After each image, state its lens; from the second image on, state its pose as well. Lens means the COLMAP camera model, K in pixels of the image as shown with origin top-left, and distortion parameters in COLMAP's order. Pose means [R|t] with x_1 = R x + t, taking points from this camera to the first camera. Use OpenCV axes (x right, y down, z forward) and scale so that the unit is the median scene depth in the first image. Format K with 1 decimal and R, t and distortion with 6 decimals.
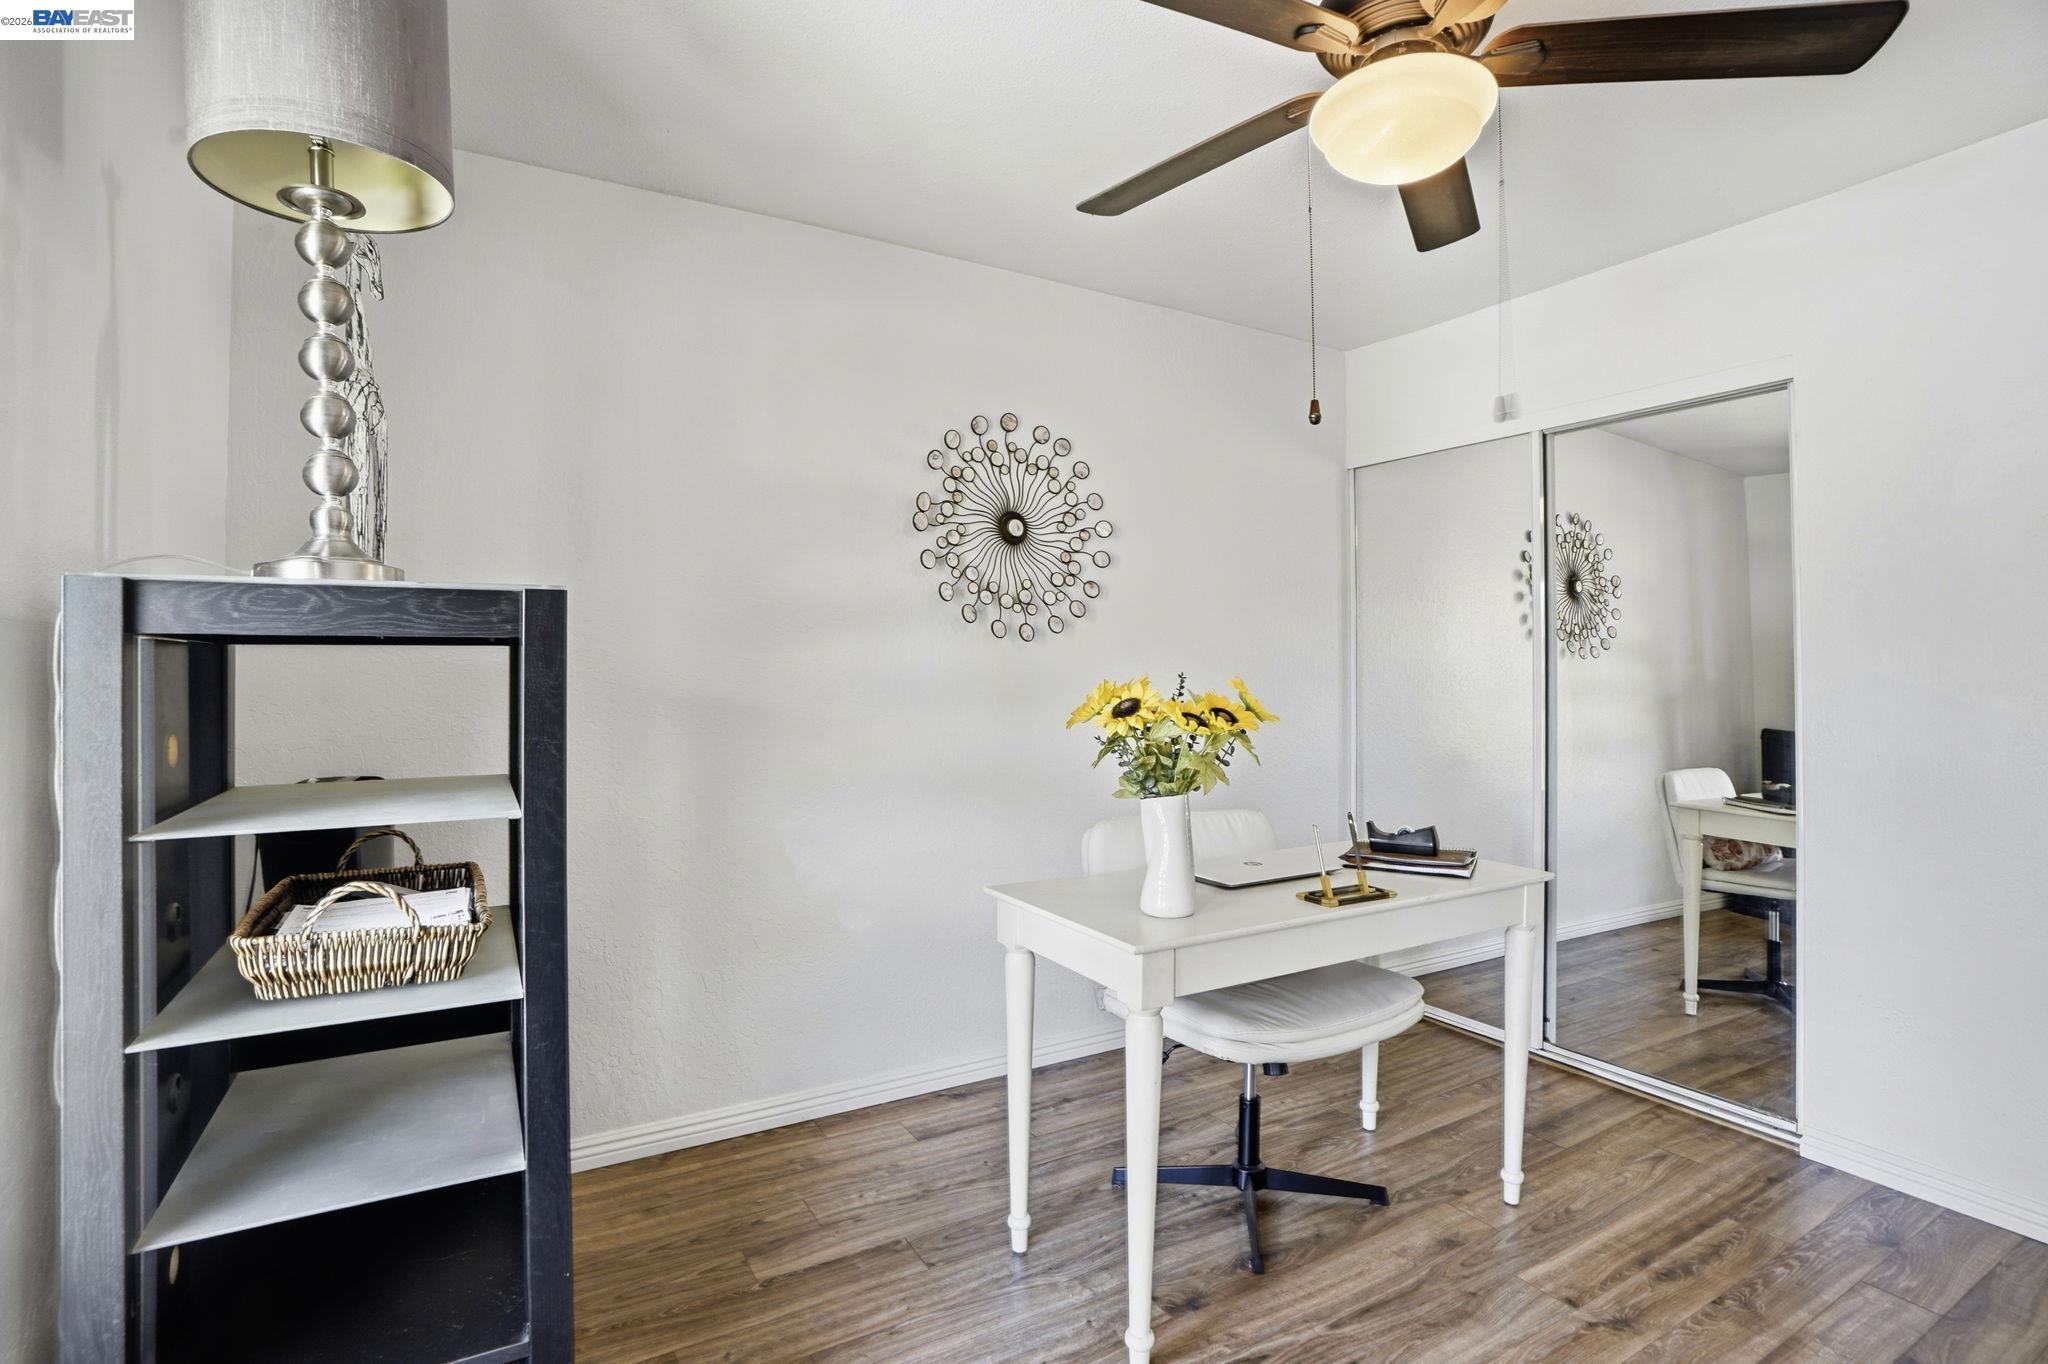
lens RADIAL K [[957.6, 0, 1013.3], [0, 957.6, 685.1], [0, 0, 1]] dist [-0.023822, -0.000156]
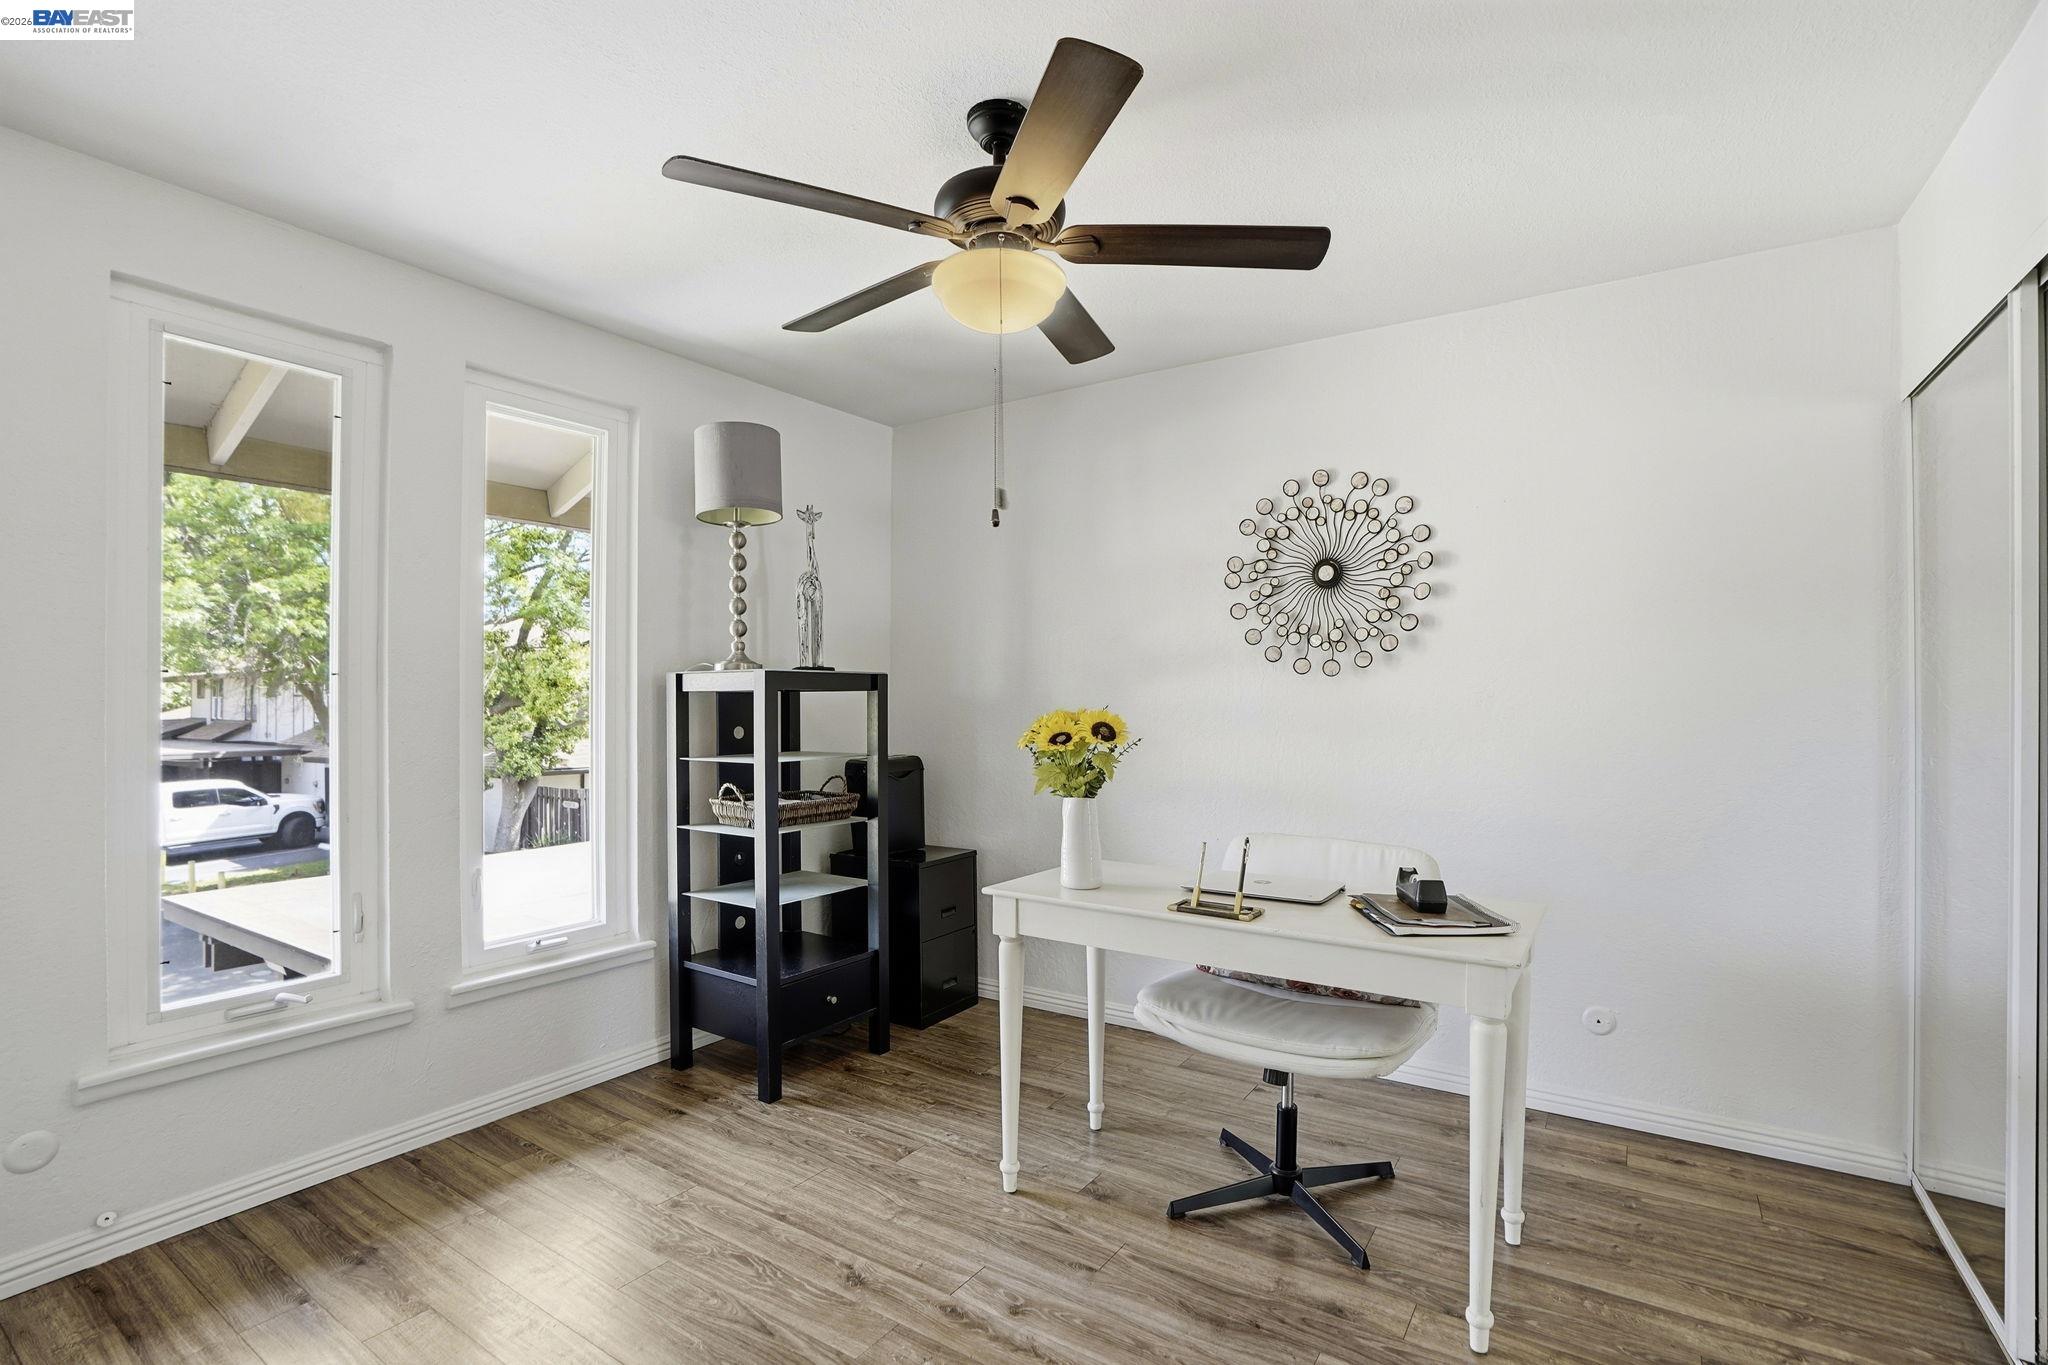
lens RADIAL K [[957.6, 0, 1013.3], [0, 957.6, 685.6], [0, 0, 1]] dist [-0.023822, -0.000156]
pose [[0.457256, -0.001015, -0.889335, 0.812312], [-0.004455, 0.999984, -0.003432, -0.029630], [0.889324, 0.005531, 0.457244, 0.178662]]
